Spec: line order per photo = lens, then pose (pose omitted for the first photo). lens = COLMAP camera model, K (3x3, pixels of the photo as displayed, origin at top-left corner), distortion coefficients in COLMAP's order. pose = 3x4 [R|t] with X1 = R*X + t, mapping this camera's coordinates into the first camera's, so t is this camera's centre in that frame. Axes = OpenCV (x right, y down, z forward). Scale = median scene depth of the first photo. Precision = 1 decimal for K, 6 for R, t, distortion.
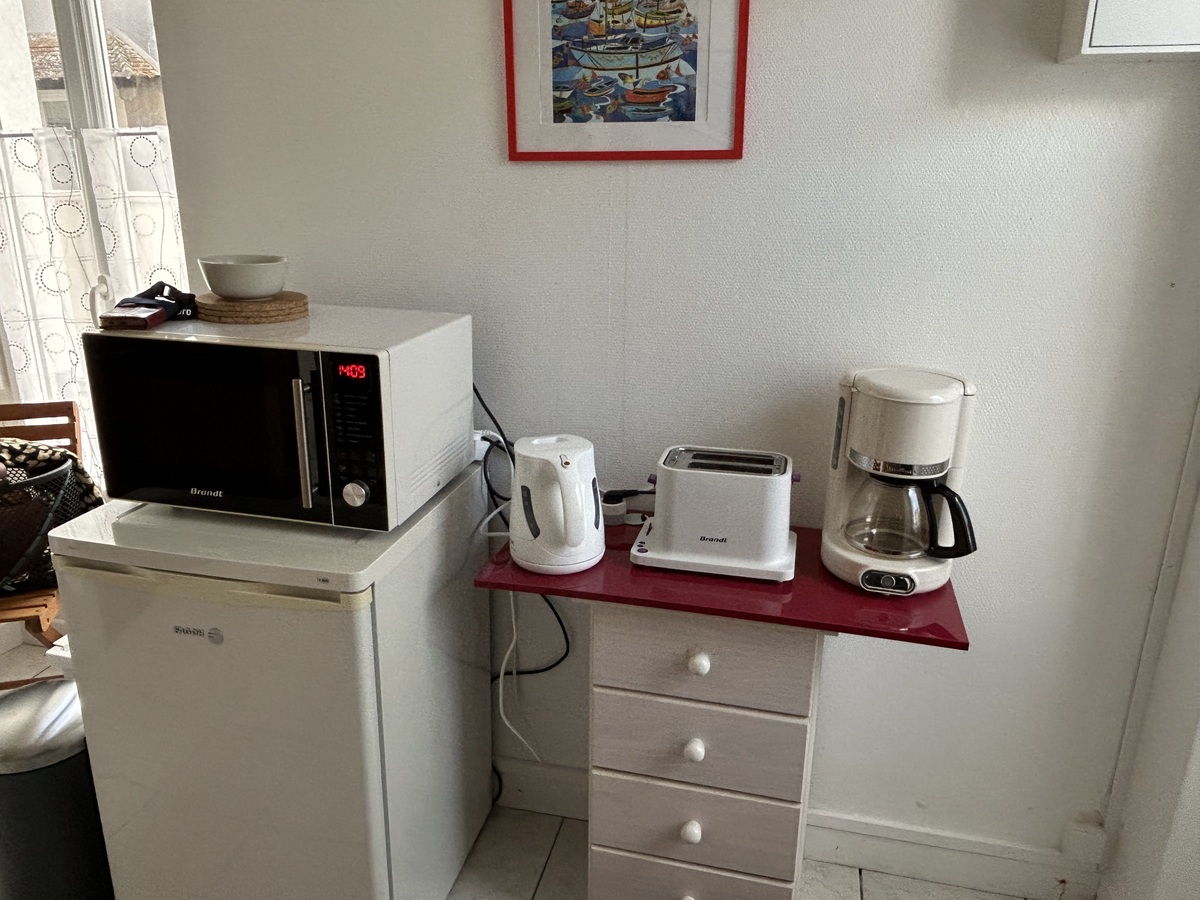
lens RADIAL K [[885.4, 0, 598.3], [0, 885.4, 447.6], [0, 0, 1]] dist [0.005661, -0.006381]
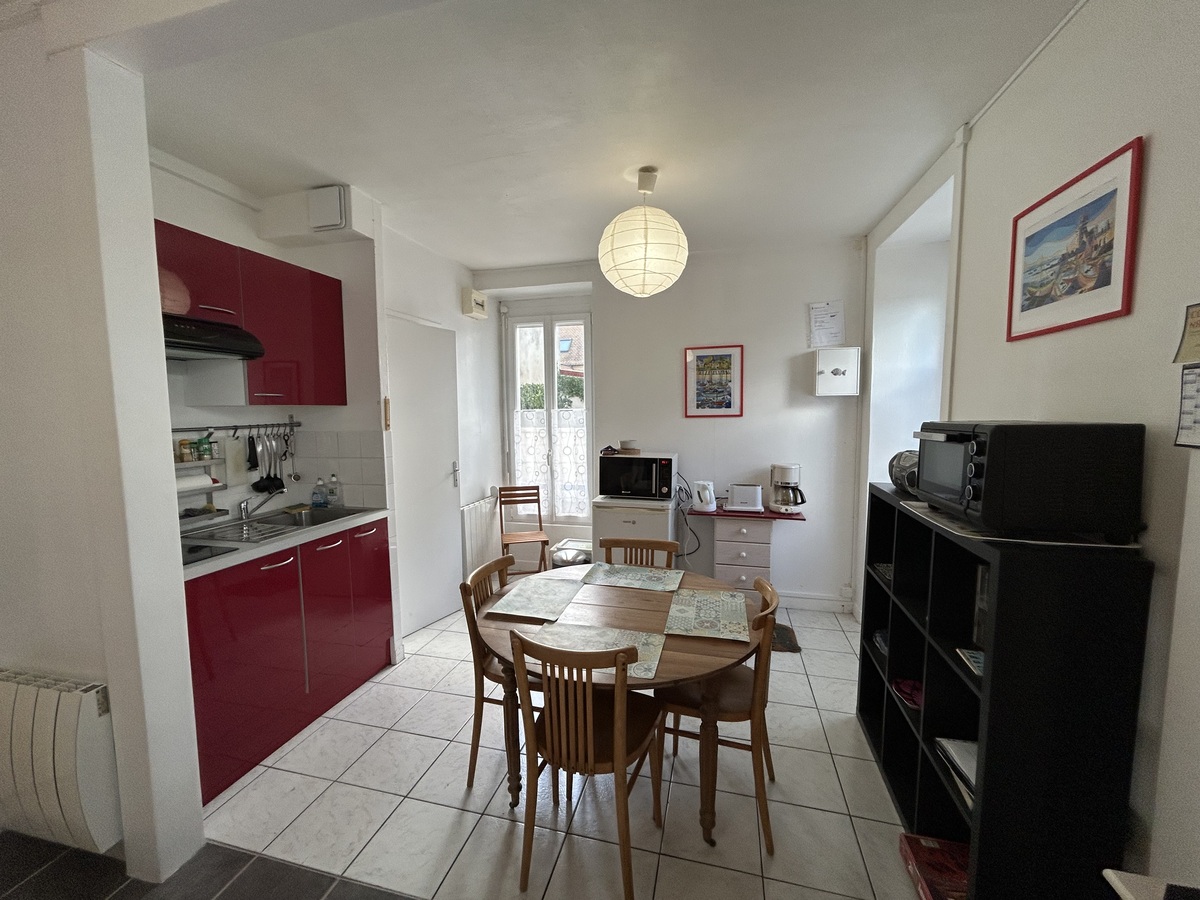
lens RADIAL K [[486.9, 0, 596.7], [0, 486.9, 450.2], [0, 0, 1]] dist [-0.003518, 0.001145]
pose [[0.999607, -0.011833, -0.025421, -0.493619], [0.005751, 0.973842, -0.227155, 0.370087], [0.027444, 0.226920, 0.973527, -1.296765]]
